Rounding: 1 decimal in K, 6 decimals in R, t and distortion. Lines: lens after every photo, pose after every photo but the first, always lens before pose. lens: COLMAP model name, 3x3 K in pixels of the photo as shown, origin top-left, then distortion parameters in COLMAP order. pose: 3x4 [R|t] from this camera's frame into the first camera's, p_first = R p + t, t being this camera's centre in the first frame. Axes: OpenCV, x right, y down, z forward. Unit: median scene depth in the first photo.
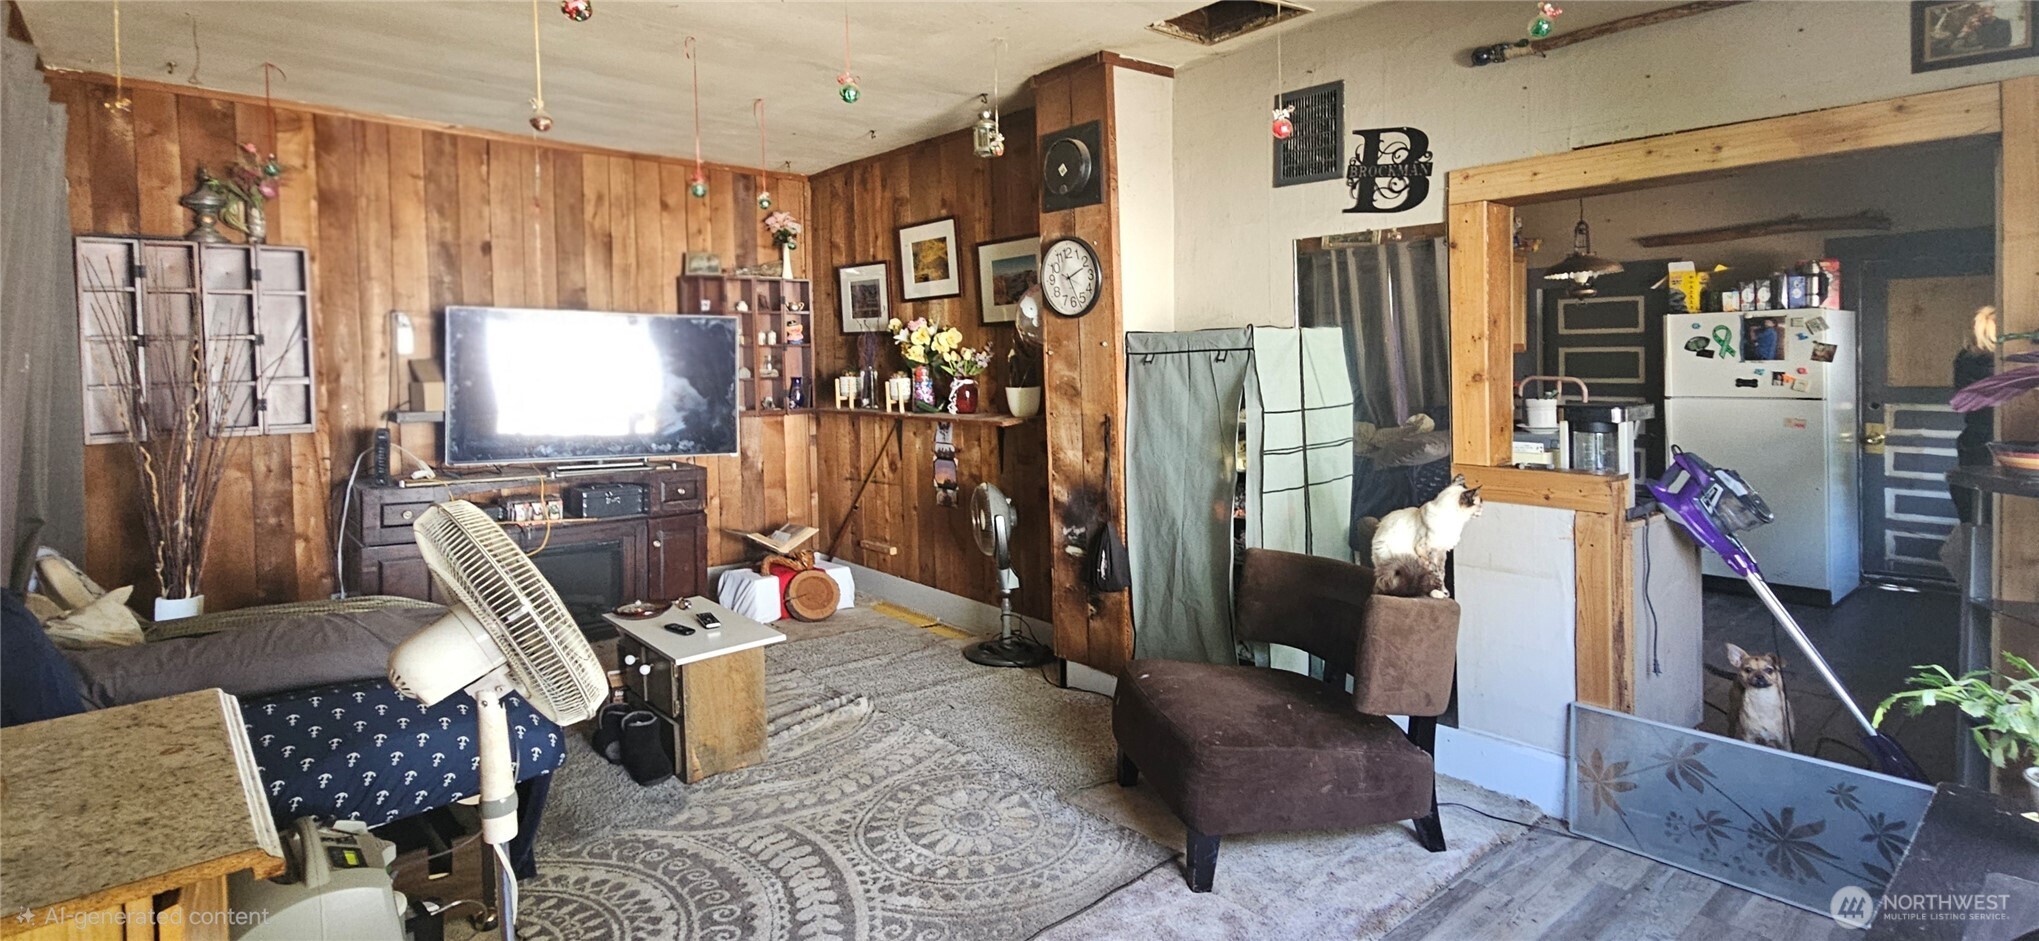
lens RADIAL K [[961.0, 0, 1084.3], [0, 961.0, 375.3], [0, 0, 1]] dist [-0.000297, 0.001081]
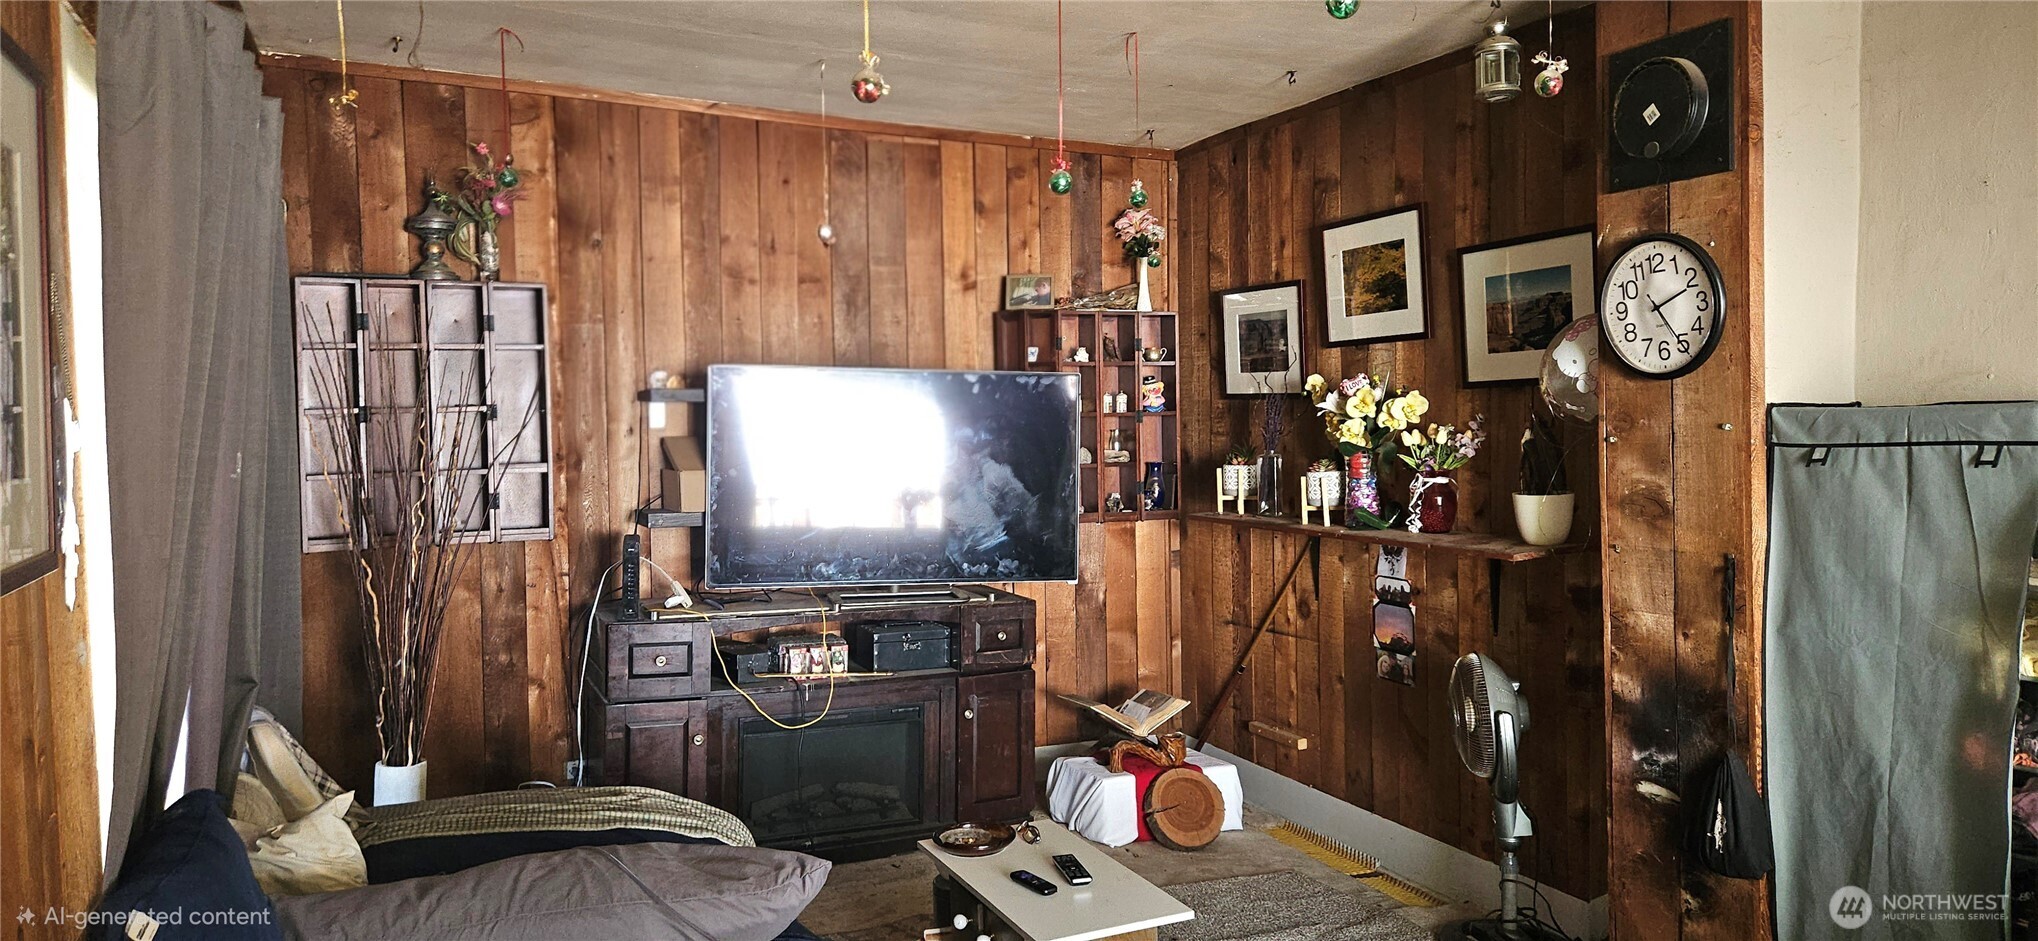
lens RADIAL K [[1426.4, 0, 1019.0], [0, 1426.4, 470.5], [0, 0, 1]] dist [0.066129, -0.003399]
pose [[0.940750, 0.026576, -0.338057, -0.078873], [-0.019309, 0.999505, 0.024842, -0.020204], [0.338550, -0.016843, 0.940798, 0.075340]]
